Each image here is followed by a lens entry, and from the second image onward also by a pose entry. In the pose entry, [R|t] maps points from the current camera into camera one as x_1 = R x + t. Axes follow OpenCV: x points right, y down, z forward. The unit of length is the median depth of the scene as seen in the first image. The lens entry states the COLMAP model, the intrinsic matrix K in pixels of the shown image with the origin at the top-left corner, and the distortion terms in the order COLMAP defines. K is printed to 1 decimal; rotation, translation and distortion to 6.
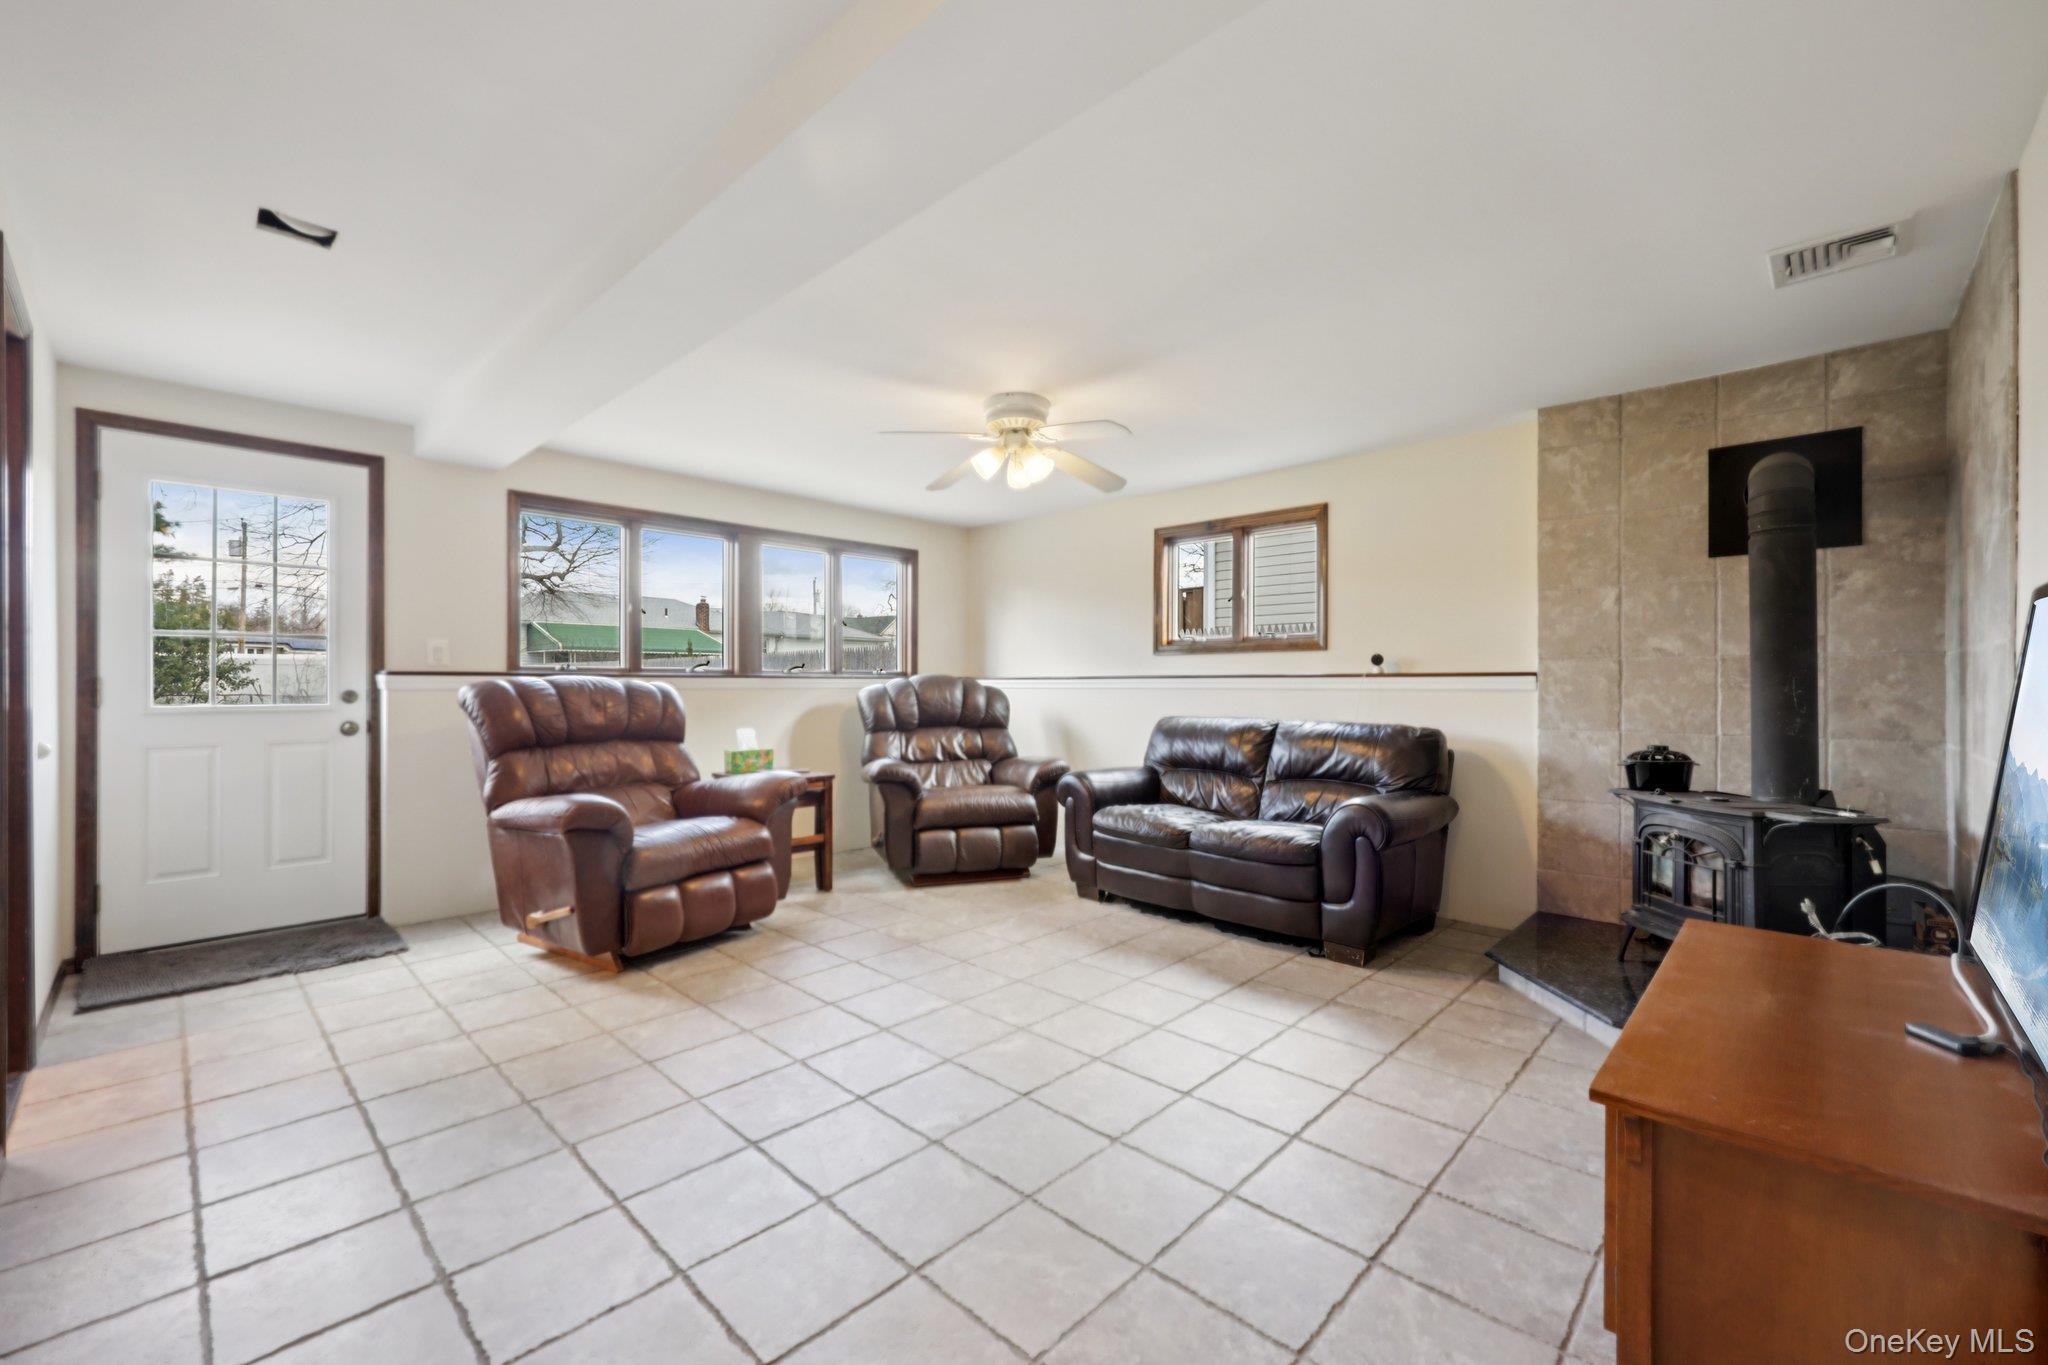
lens RADIAL K [[826.1, 0, 1023.7], [0, 826.1, 685.7], [0, 0, 1]] dist [-0.001983, -0.000026]
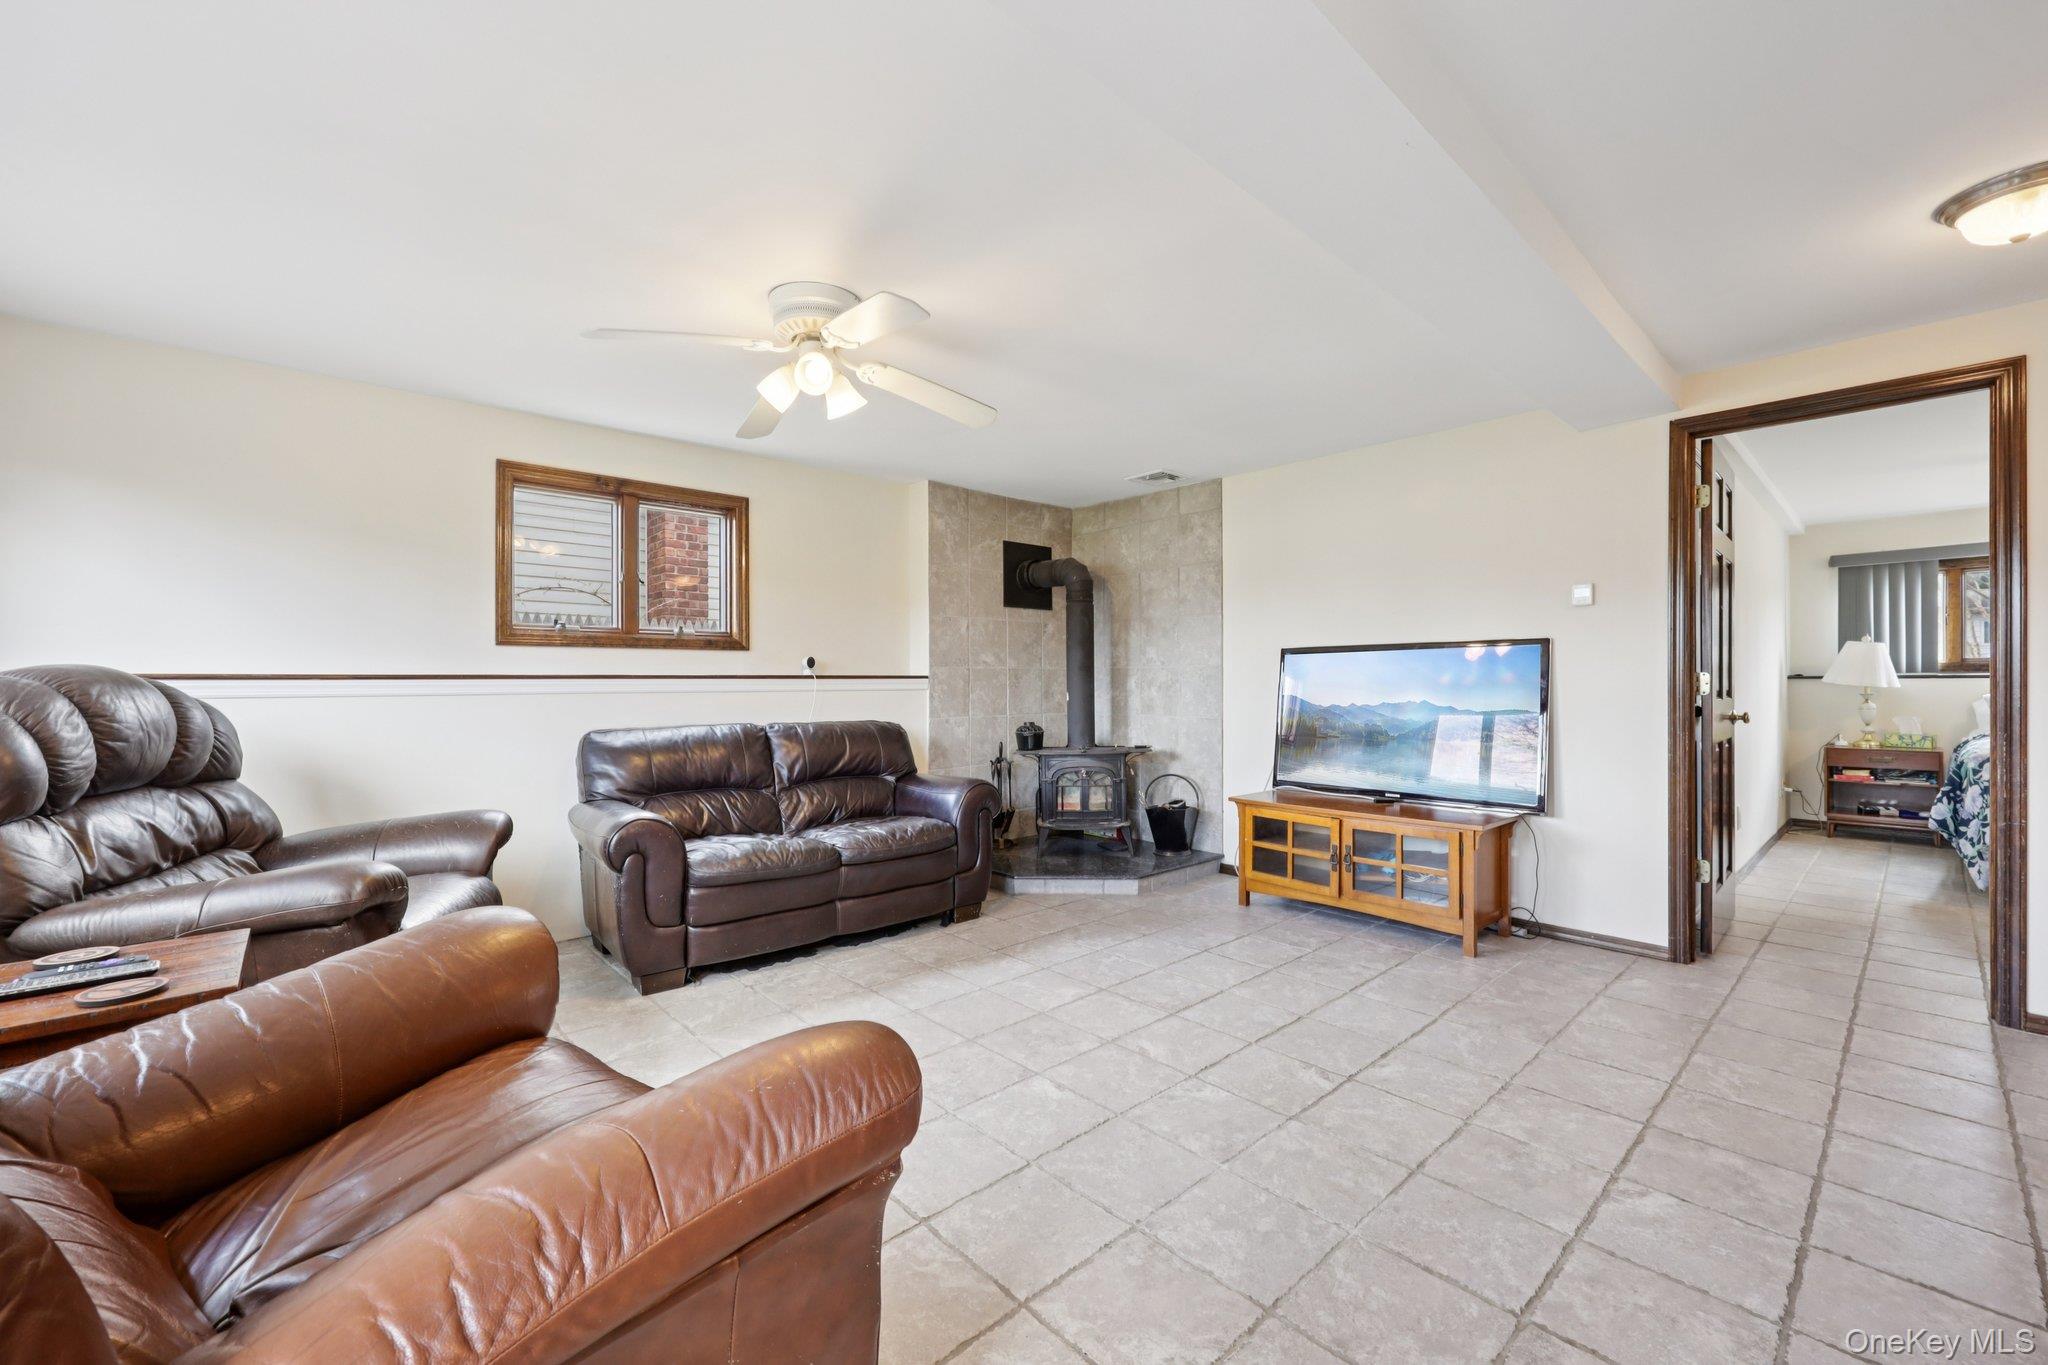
lens RADIAL K [[826.1, 0, 1022.5], [0, 826.1, 684.8], [0, 0, 1]] dist [-0.001983, -0.000026]
pose [[0.073158, -0.003128, 0.997315, -0.718889], [0.006541, 0.999975, 0.002657, -0.004186], [-0.997299, 0.006329, 0.073177, 0.760114]]
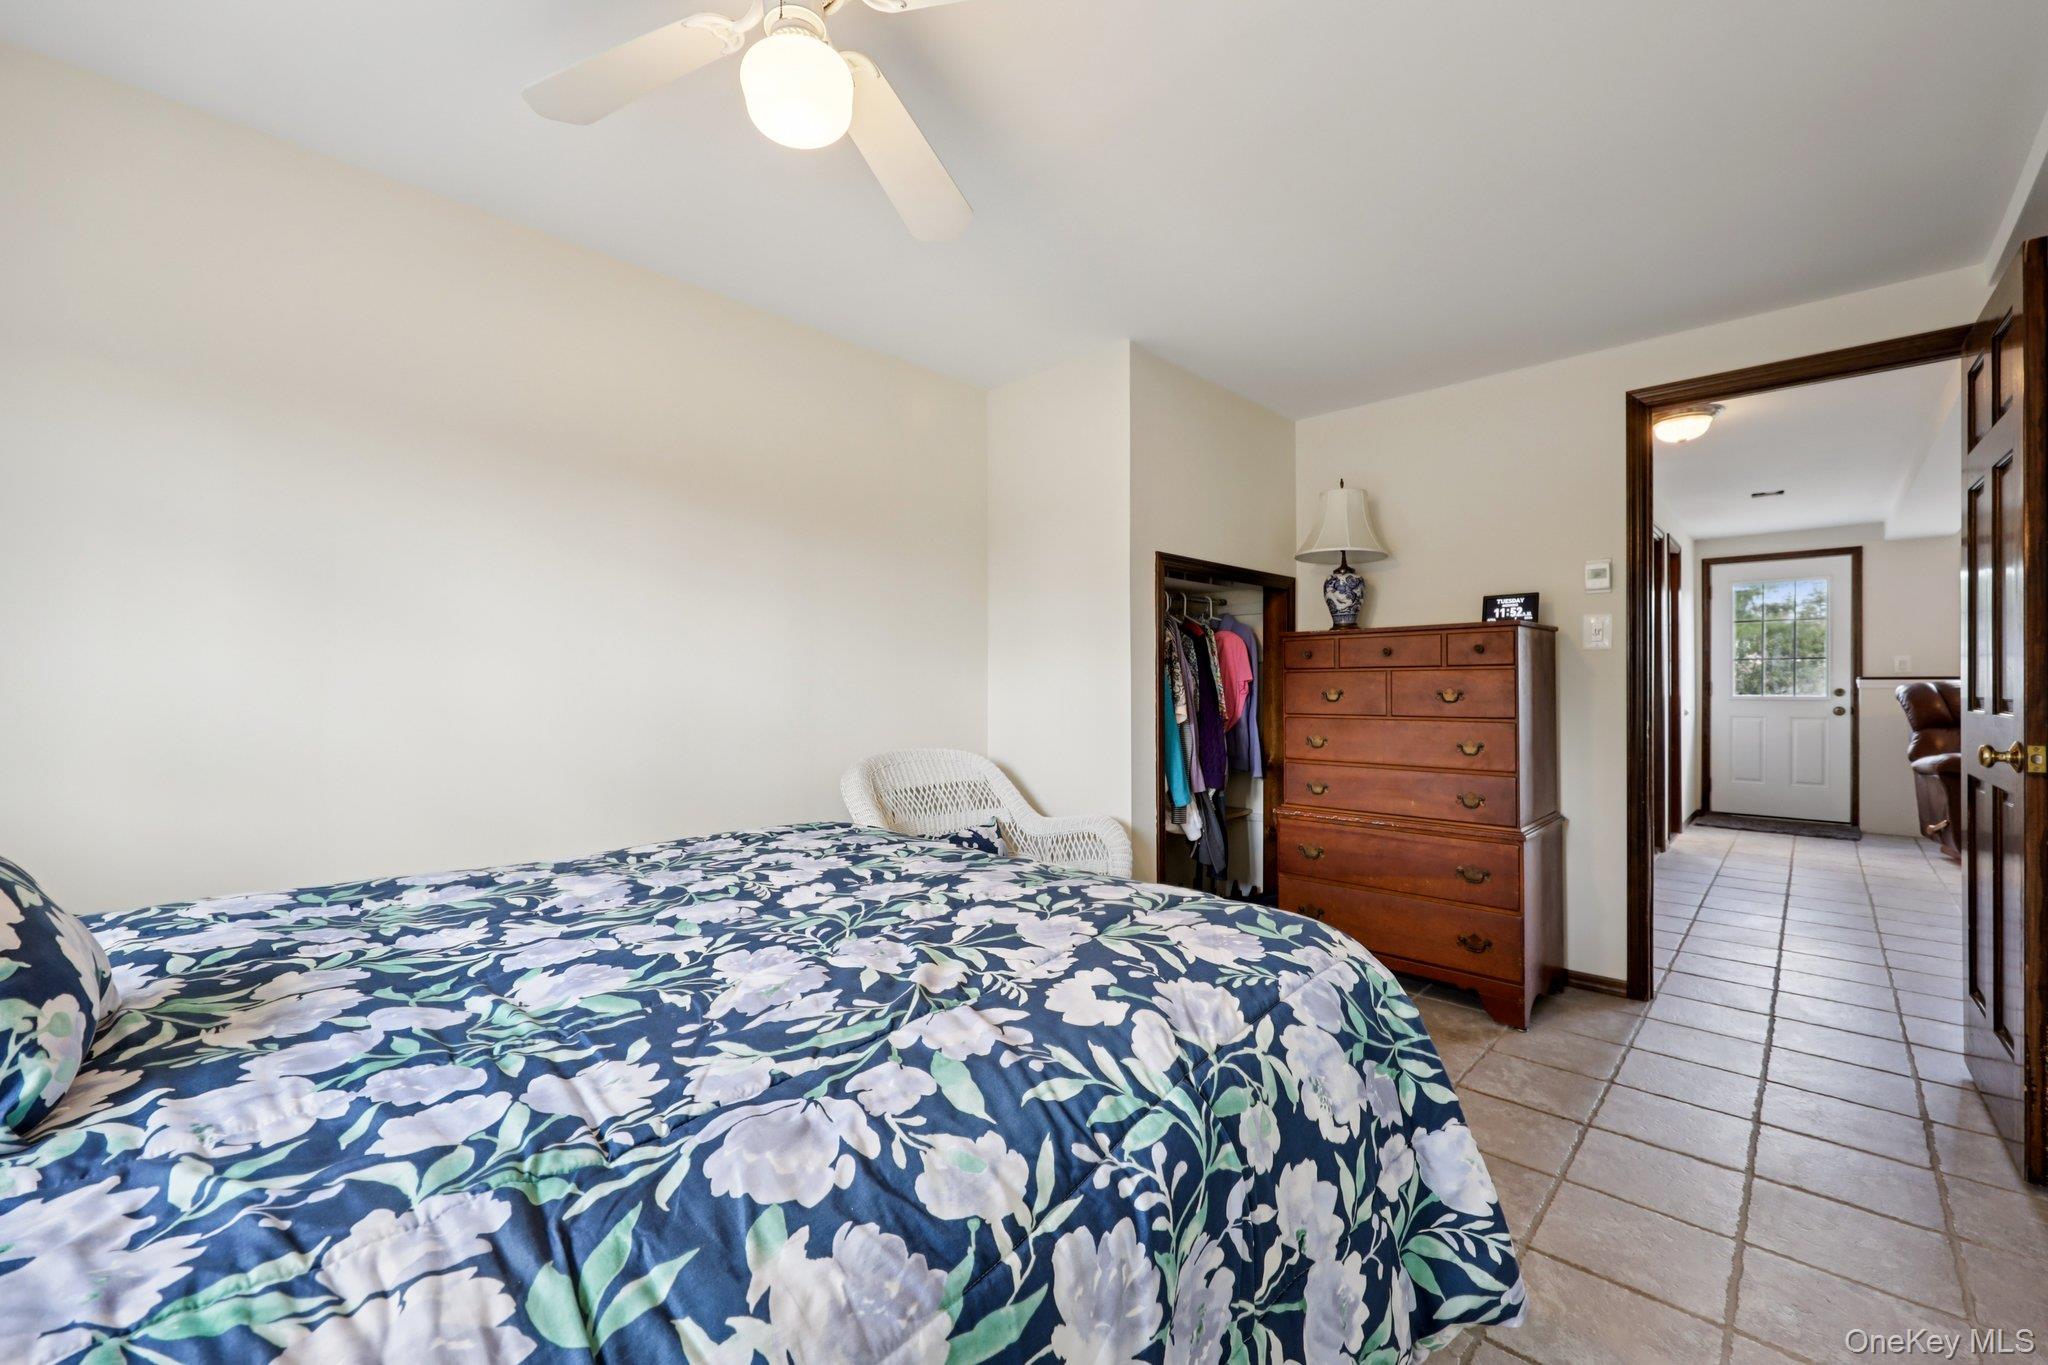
lens RADIAL K [[826.1, 0, 1013.6], [0, 826.1, 684.2], [0, 0, 1]] dist [-0.001983, -0.000026]
pose [[-0.000456, 0.002961, -0.999996, 0.921188], [-0.000378, 0.999996, 0.002961, -0.007890], [1.000000, 0.000379, -0.000454, -0.731554]]
